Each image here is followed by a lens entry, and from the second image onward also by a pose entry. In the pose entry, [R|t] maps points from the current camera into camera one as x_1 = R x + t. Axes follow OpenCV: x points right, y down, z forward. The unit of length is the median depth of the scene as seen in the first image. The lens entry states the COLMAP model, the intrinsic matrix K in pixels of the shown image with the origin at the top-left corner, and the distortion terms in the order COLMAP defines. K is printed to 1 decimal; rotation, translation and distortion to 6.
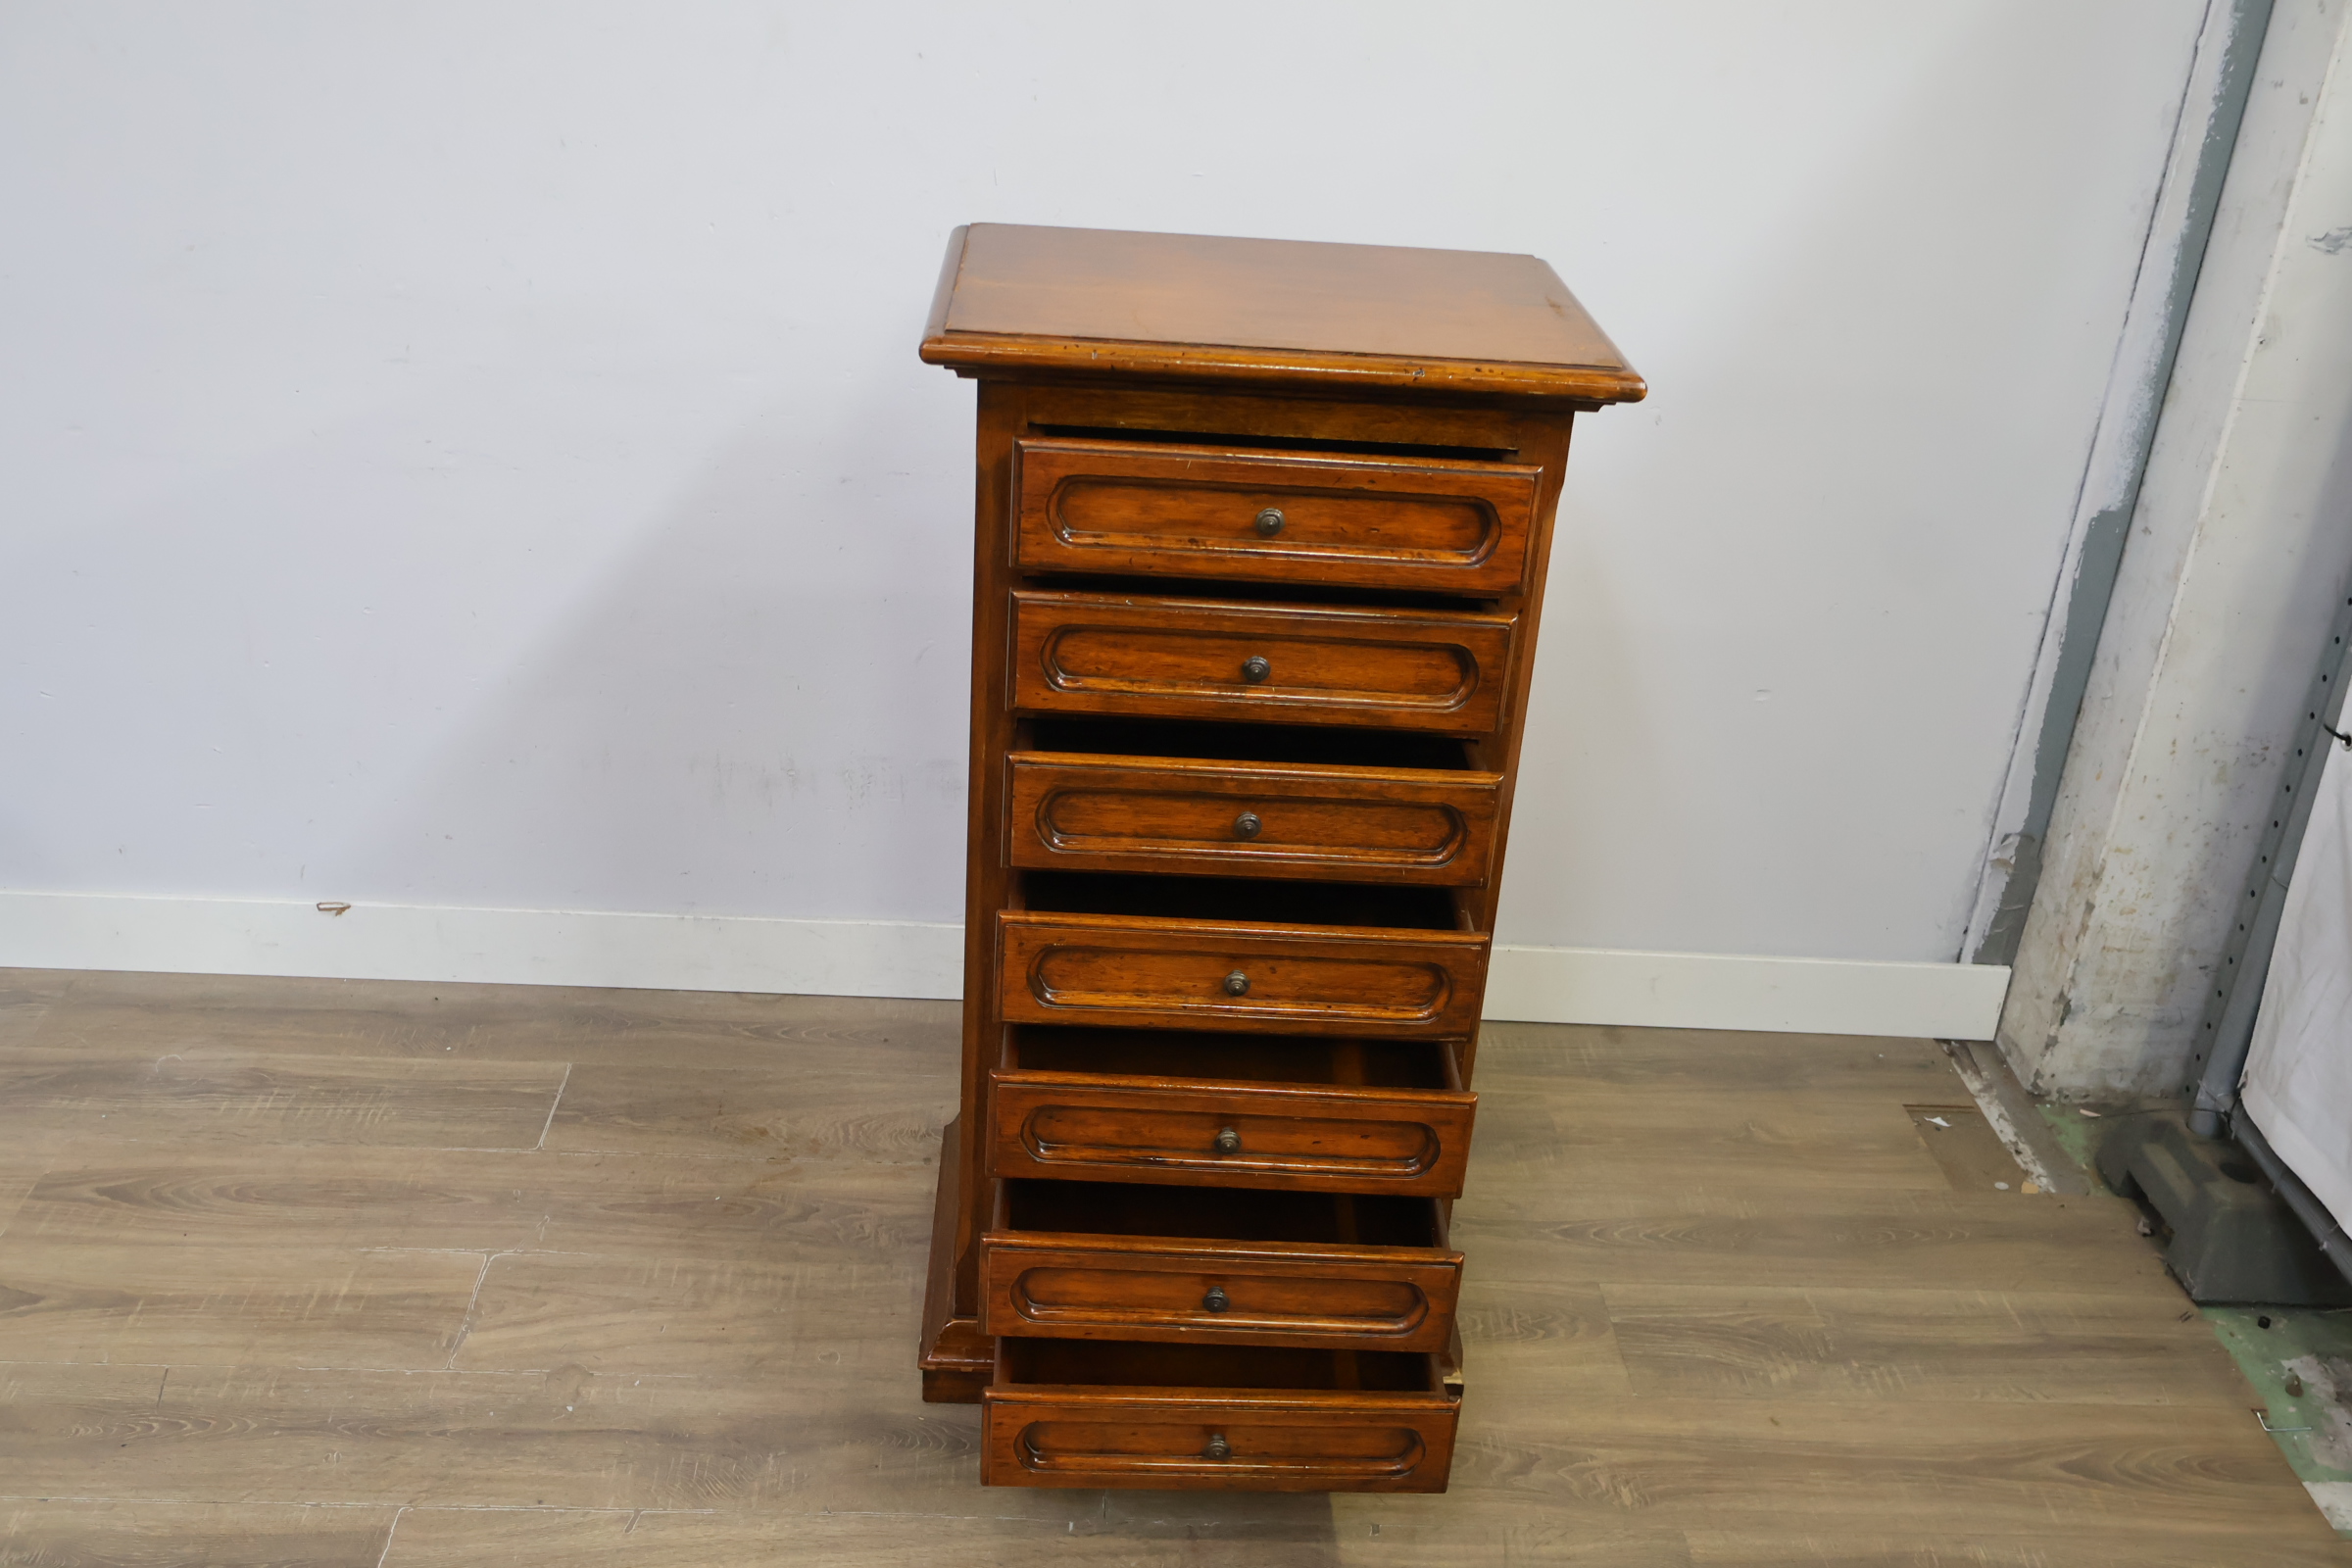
lens RADIAL K [[2184.3, 0, 1177.7], [0, 2184.3, 790.3], [0, 0, 1]] dist [-0.002736, 0.000000]
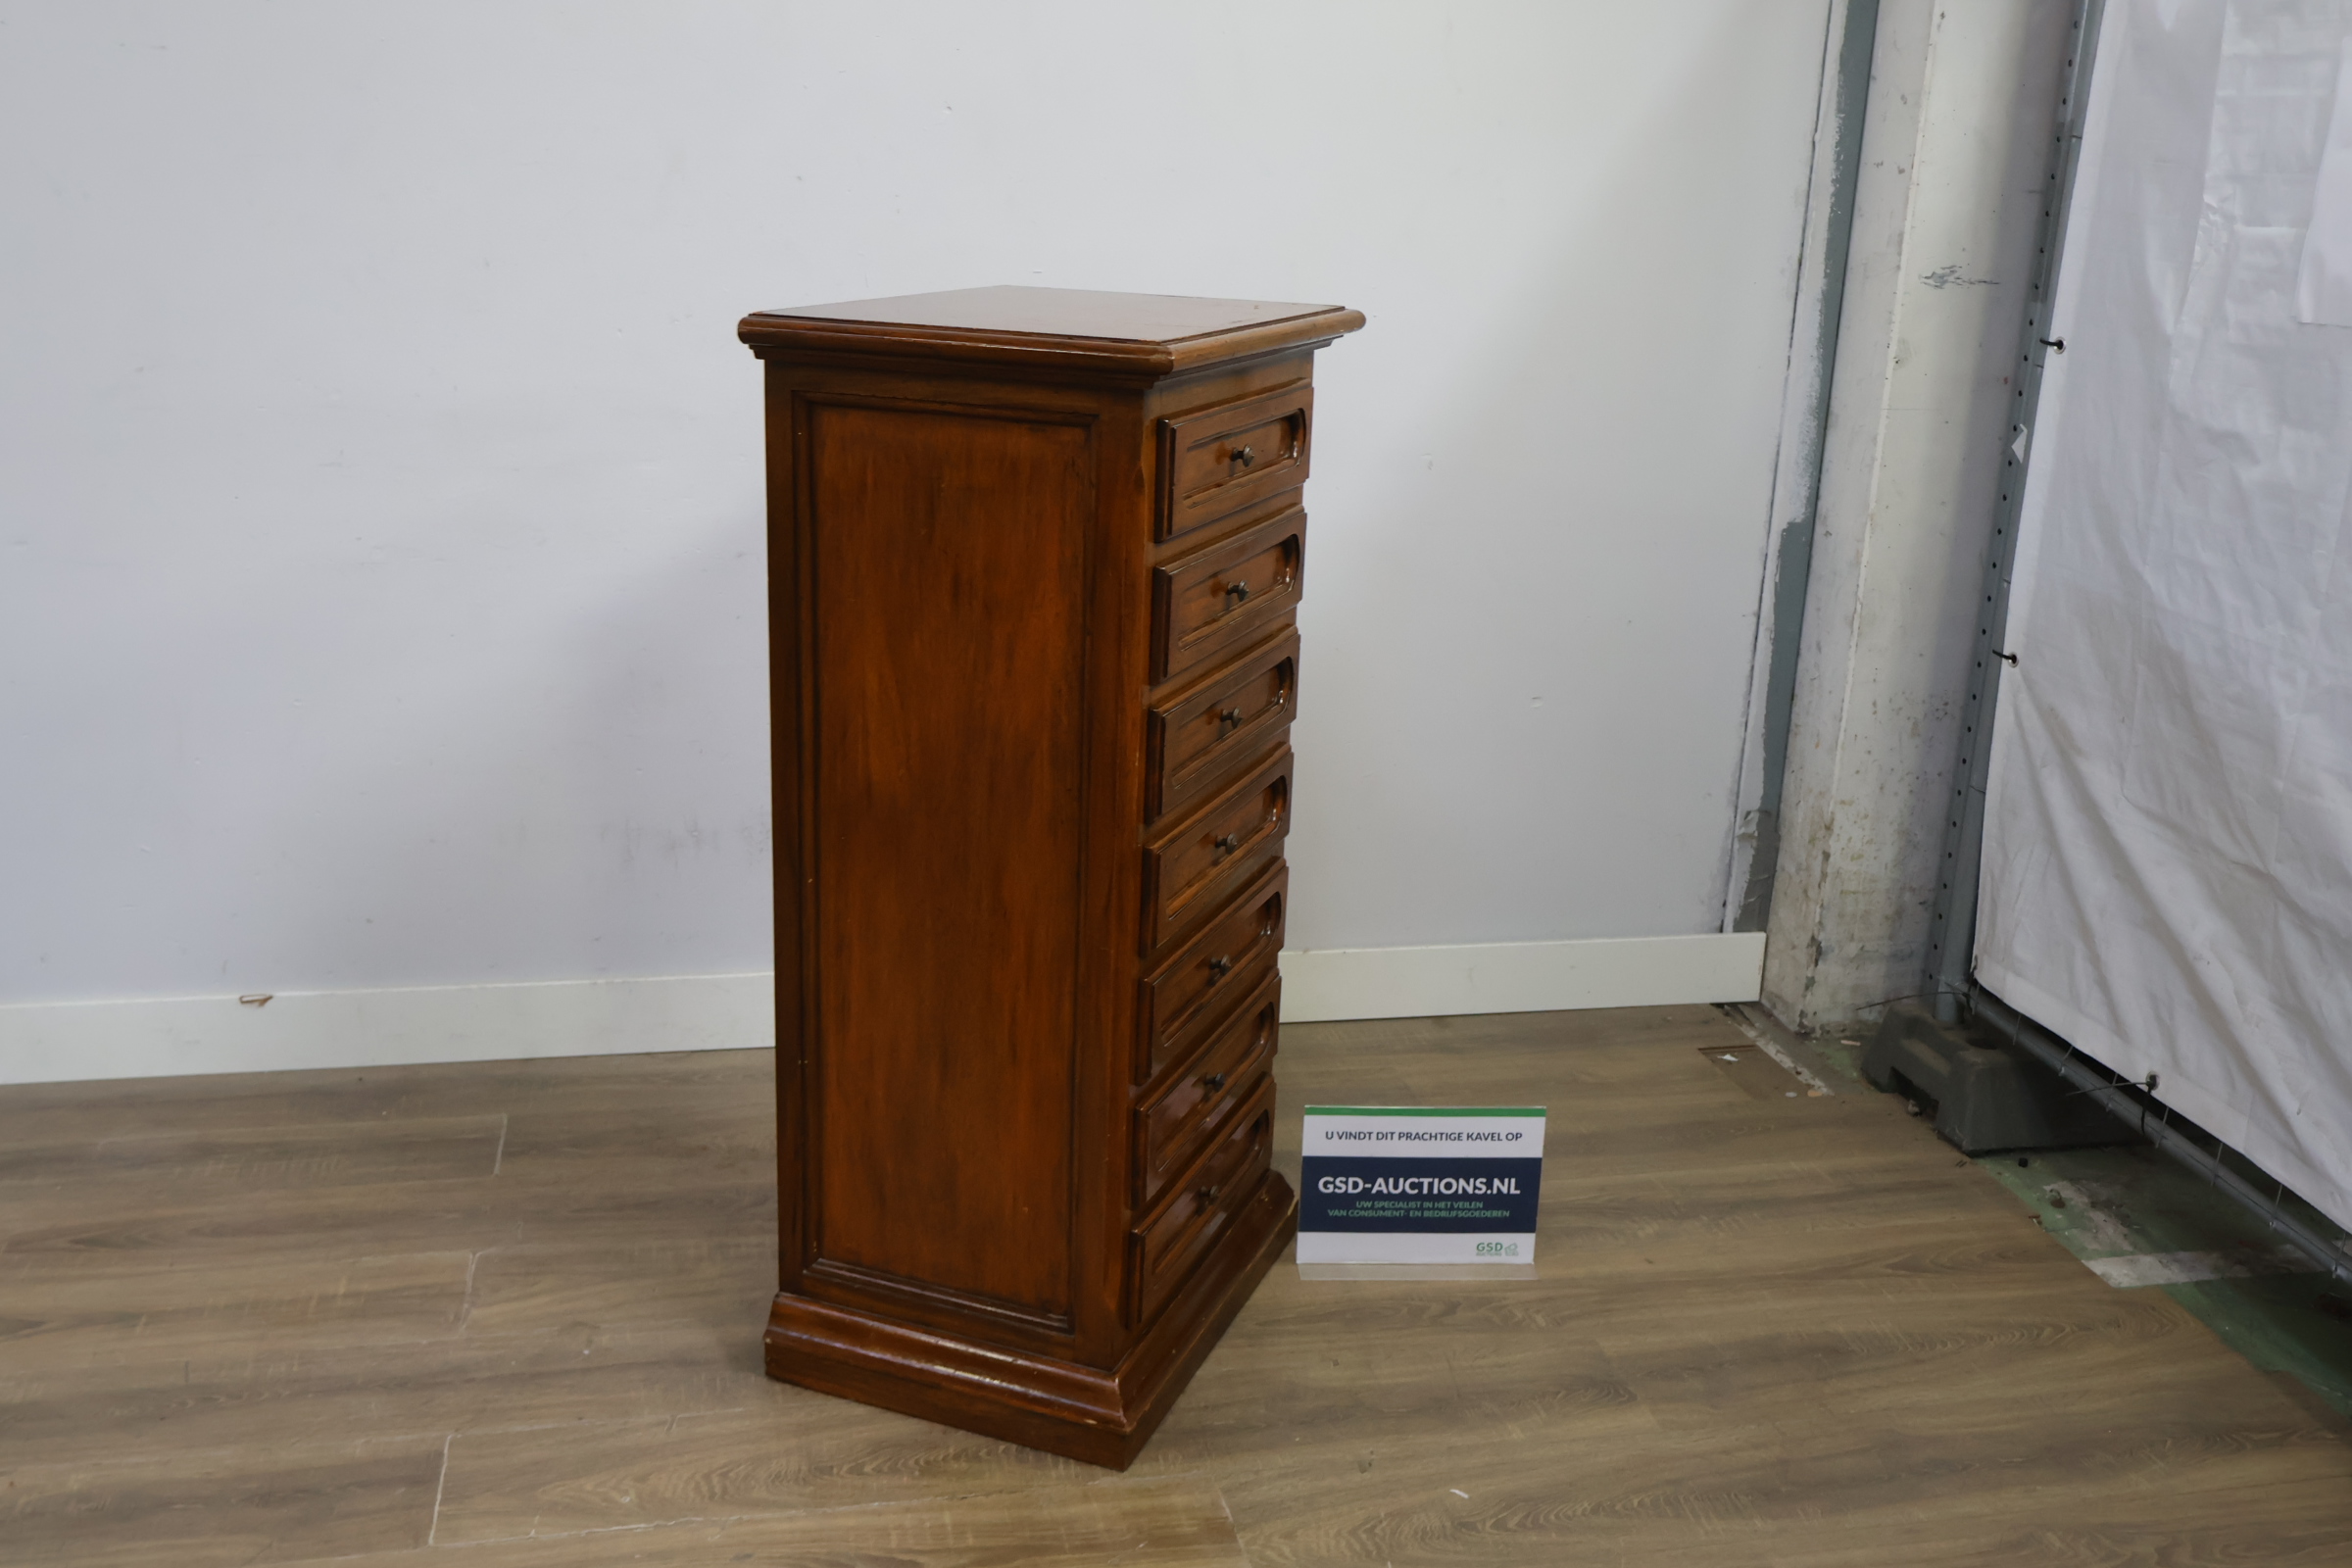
lens RADIAL K [[2184.3, 0, 1169.5], [0, 2184.3, 778.3], [0, 0, 1]] dist [-0.002736, 0.000000]
pose [[0.984673, -0.075964, 0.156996, -0.126609], [0.100331, 0.983022, -0.153628, 0.176355], [-0.142660, 0.167025, 0.975577, -0.119445]]
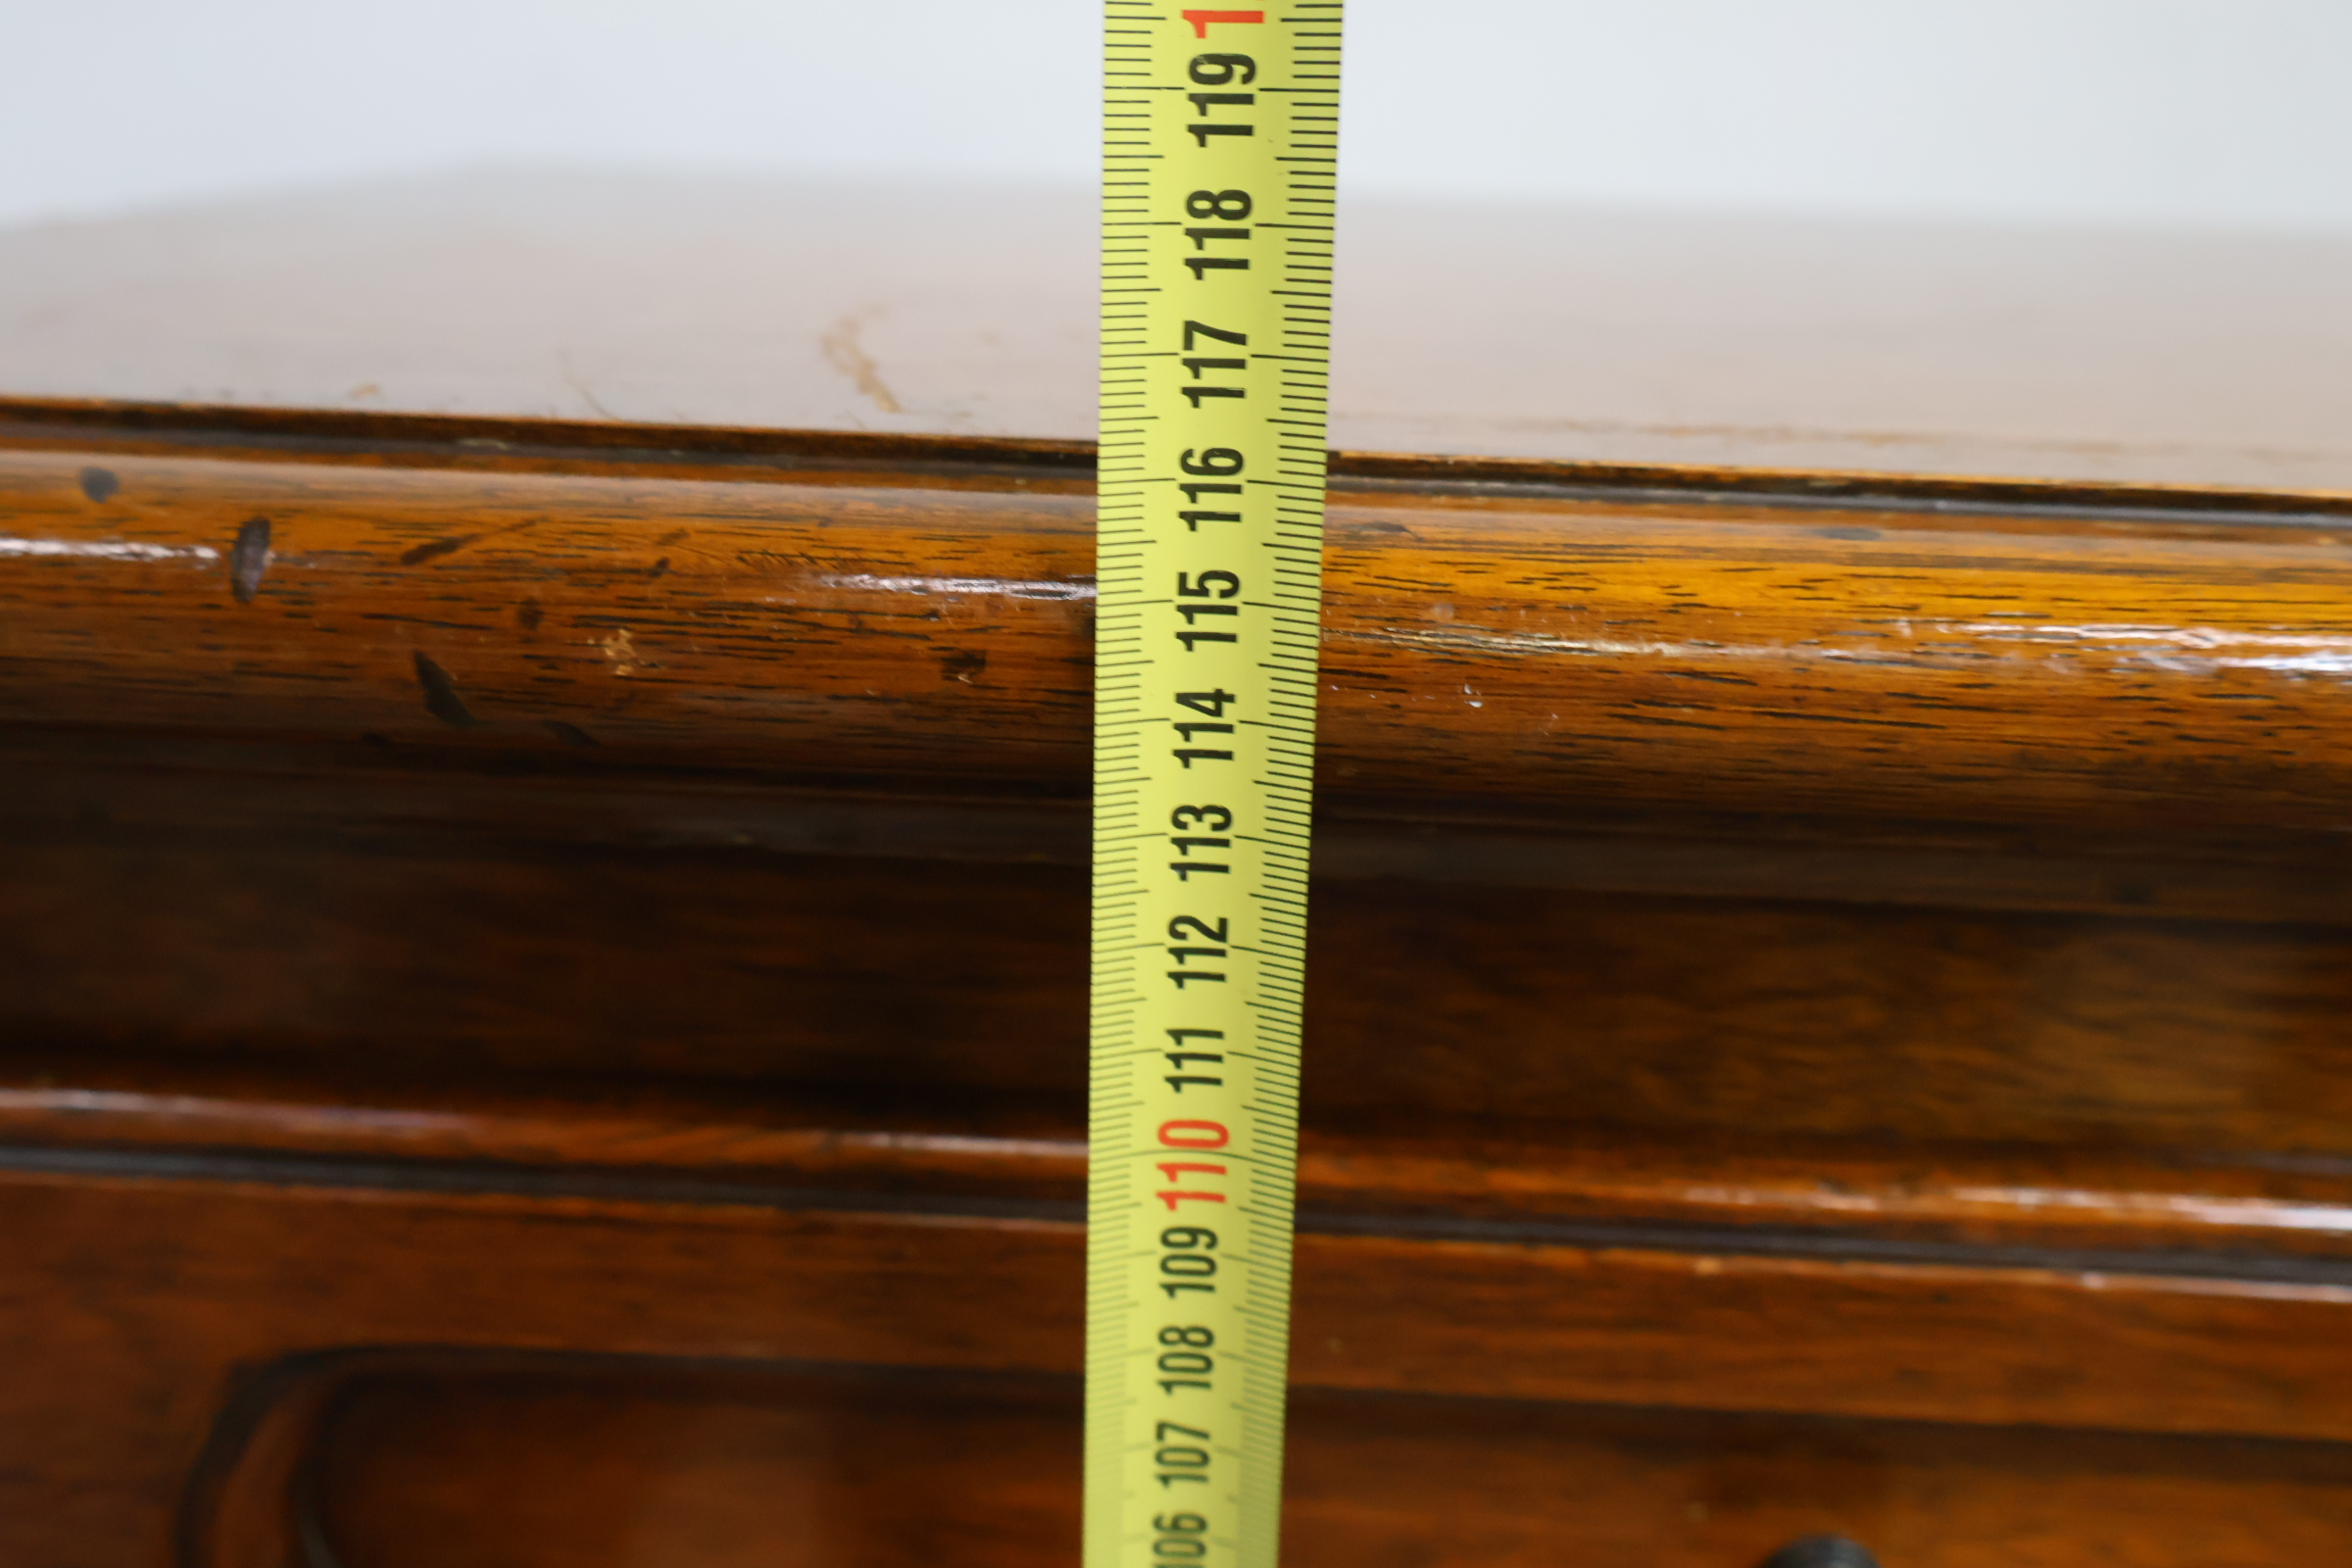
lens RADIAL K [[2184.3, 0, 1175.9], [0, 2184.3, 778.2], [0, 0, 1]] dist [-0.002736, 0.000000]
pose [[0.996771, -0.005229, -0.080128, 0.009080], [-0.006452, 0.989436, -0.144829, -0.122950], [0.080039, 0.144878, 0.986207, 0.636070]]
